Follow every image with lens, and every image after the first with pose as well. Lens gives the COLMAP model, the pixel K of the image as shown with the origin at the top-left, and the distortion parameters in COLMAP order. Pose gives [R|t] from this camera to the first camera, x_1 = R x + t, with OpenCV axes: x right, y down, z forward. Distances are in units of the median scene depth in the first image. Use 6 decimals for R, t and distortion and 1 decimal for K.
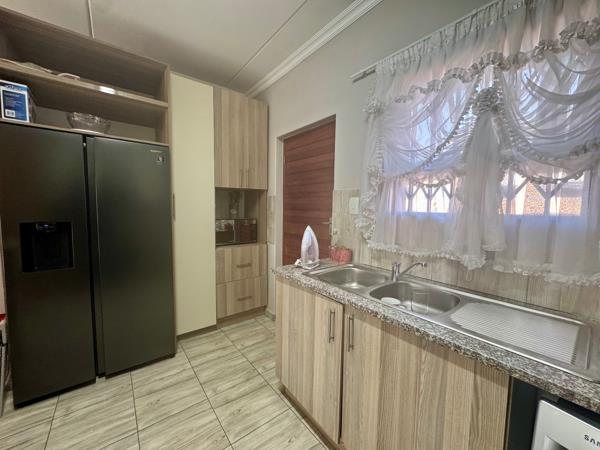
lens RADIAL K [[240.2, 0, 299.0], [0, 240.2, 225.0], [0, 0, 1]] dist [-0.001479, -0.000172]
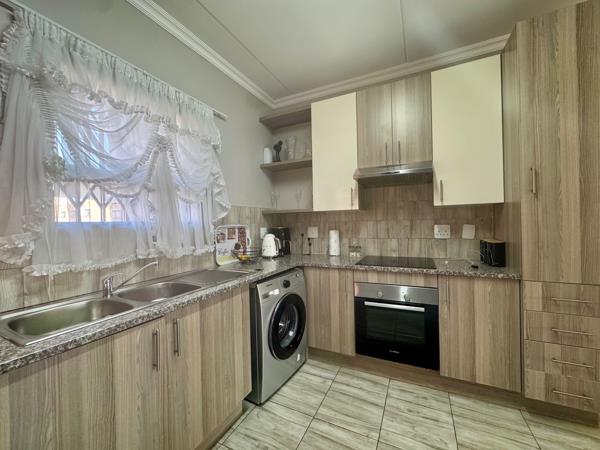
lens RADIAL K [[240.2, 0, 299.0], [0, 240.2, 225.0], [0, 0, 1]] dist [-0.001479, -0.000172]
pose [[-0.430499, -0.009762, 0.902538, -0.495463], [0.088403, 0.994678, 0.052925, -0.014307], [-0.898251, 0.102571, -0.427345, 0.499796]]
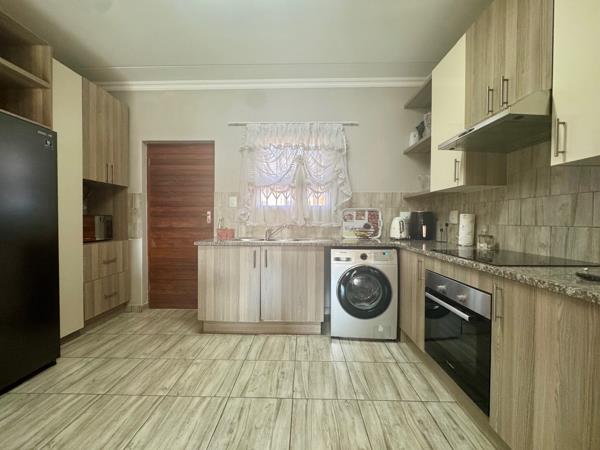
lens RADIAL K [[240.2, 0, 299.0], [0, 240.2, 225.0], [0, 0, 1]] dist [-0.001479, -0.000172]
pose [[0.632294, -0.027818, 0.774229, -0.658175], [0.064966, 0.997739, -0.017207, 0.115757], [-0.772000, 0.061179, 0.632671, -0.302841]]
